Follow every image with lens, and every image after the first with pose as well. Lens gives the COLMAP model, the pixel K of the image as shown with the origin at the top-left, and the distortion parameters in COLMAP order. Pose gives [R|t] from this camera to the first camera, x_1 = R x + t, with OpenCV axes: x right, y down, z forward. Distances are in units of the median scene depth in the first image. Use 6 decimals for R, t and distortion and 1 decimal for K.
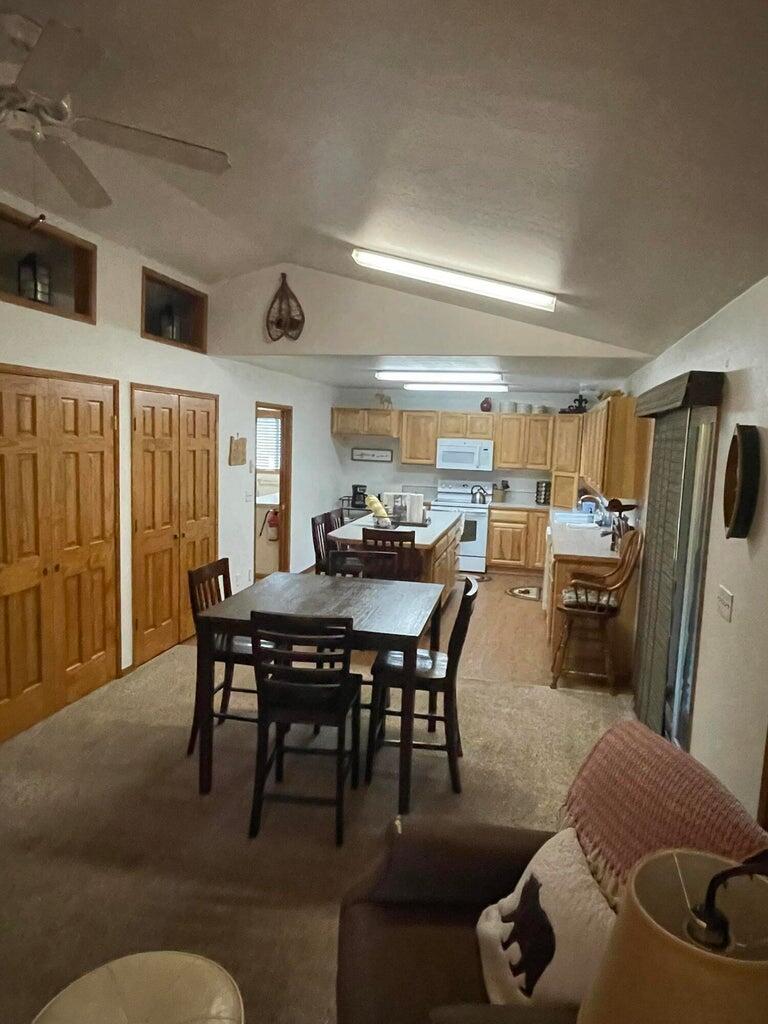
lens RADIAL K [[661.0, 0, 386.6], [0, 661.0, 512.2], [0, 0, 1]] dist [-0.001534, -0.004478]
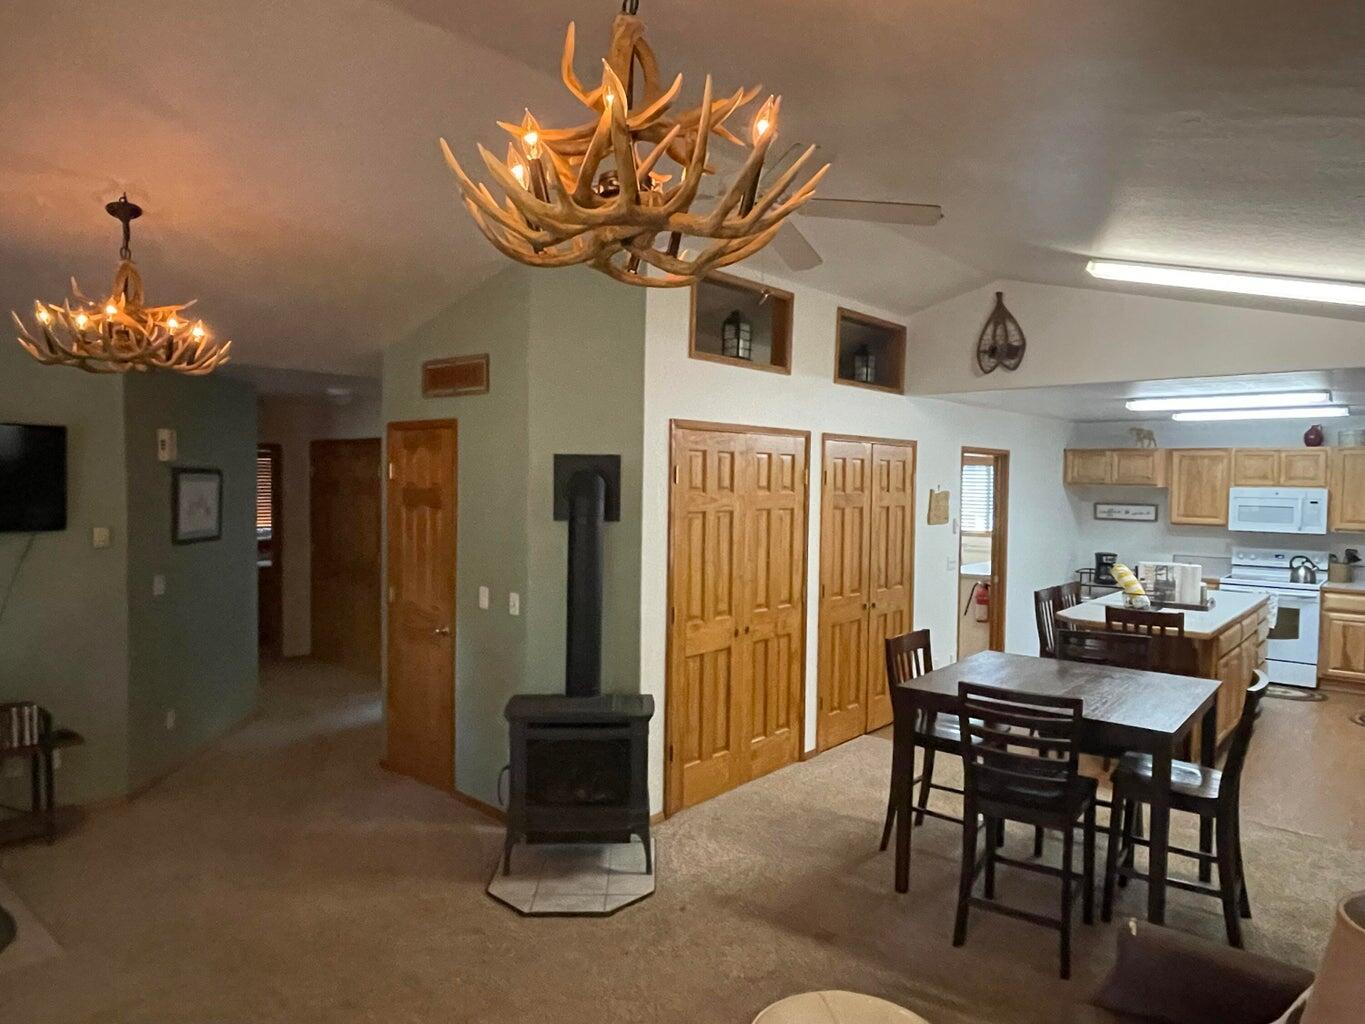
lens RADIAL K [[881.2, 0, 683.3], [0, 881.2, 512.7], [0, 0, 1]] dist [-0.001534, -0.004478]
pose [[0.879618, -0.006104, -0.475642, 0.022584], [-0.036361, 0.996129, -0.080026, 0.018910], [0.474290, 0.087687, 0.875991, -0.153146]]
